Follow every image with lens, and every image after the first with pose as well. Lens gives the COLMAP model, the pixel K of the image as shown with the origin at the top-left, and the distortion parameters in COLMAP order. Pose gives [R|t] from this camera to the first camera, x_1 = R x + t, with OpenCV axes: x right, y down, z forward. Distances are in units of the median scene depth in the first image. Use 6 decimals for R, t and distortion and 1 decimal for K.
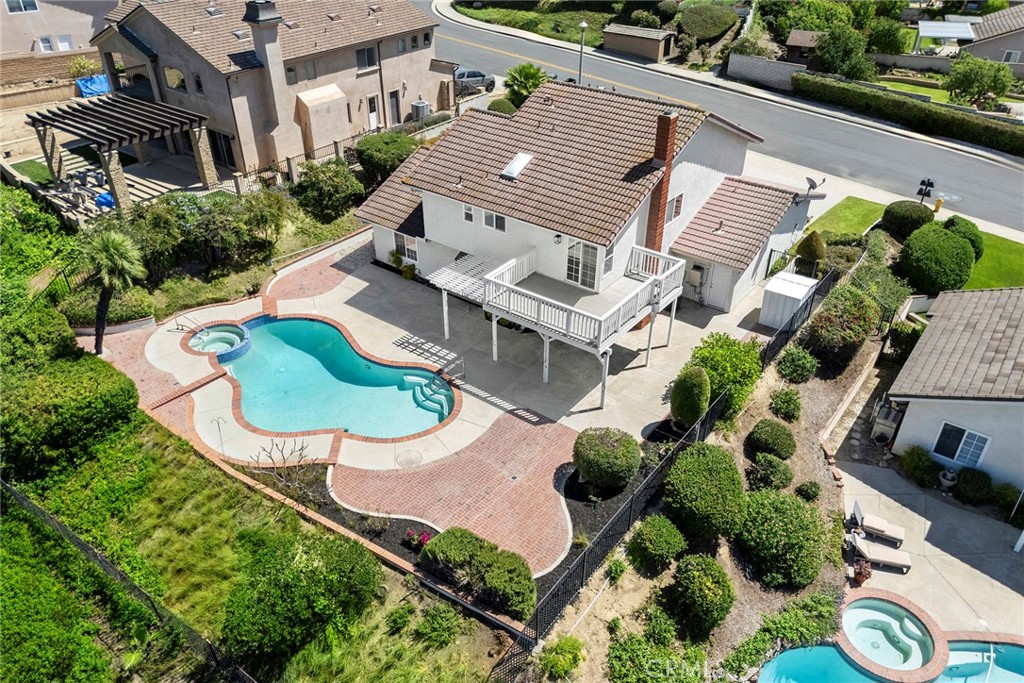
lens RADIAL K [[758.9, 0, 511.5], [0, 758.9, 358.9], [0, 0, 1]] dist [0.058911, -0.052001]
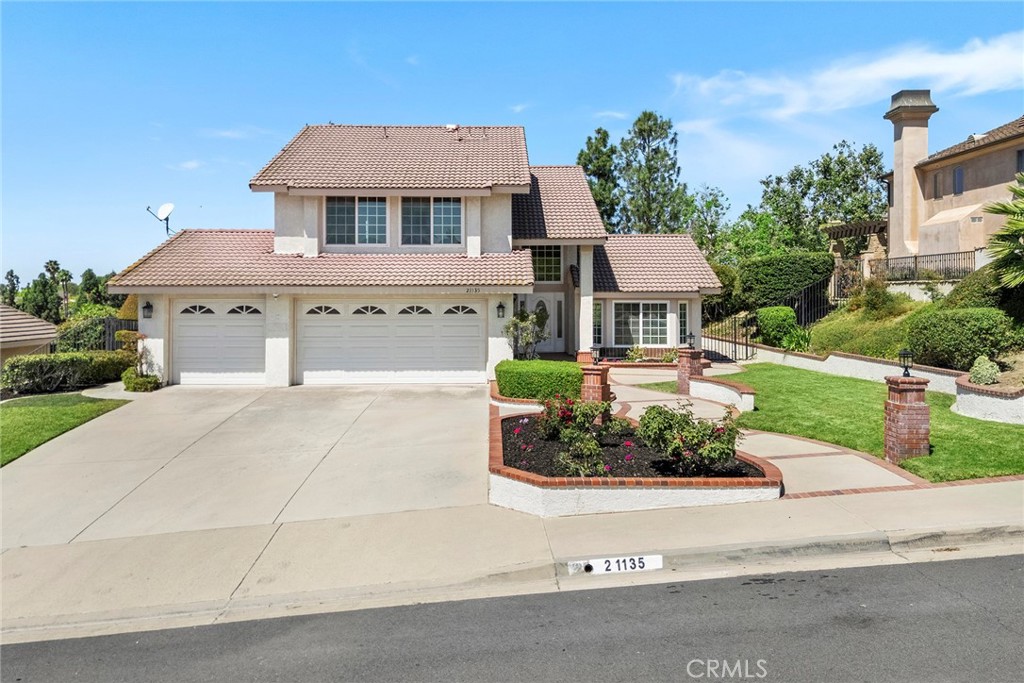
lens RADIAL K [[818.9, 0, 513.4], [0, 818.9, 290.6], [0, 0, 1]] dist [0.068195, -0.010199]
pose [[-0.779920, -0.002950, -0.625873, 0.598460], [-0.353086, 0.827741, 0.436090, -0.592112], [0.516774, 0.561102, -0.646613, 1.641487]]
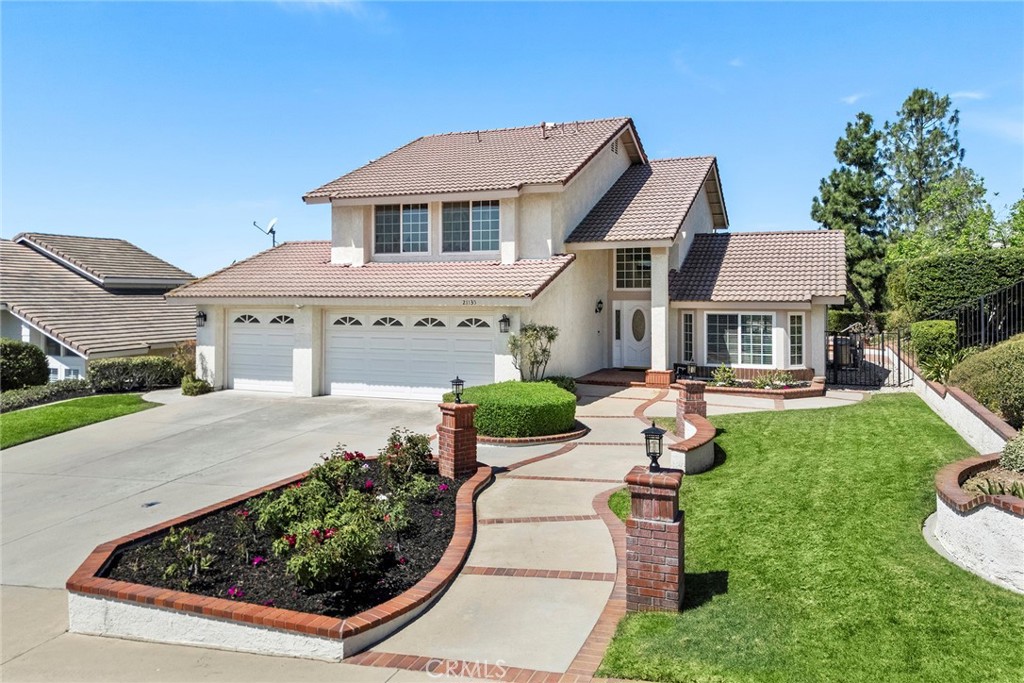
lens RADIAL K [[759.7, 0, 514.9], [0, 759.7, 291.8], [0, 0, 1]] dist [0.078562, -0.095744]
pose [[-0.962054, 0.000513, -0.272858, 0.352842], [-0.153573, 0.825553, 0.543027, -0.604187], [0.225537, 0.564325, -0.794148, 1.640869]]
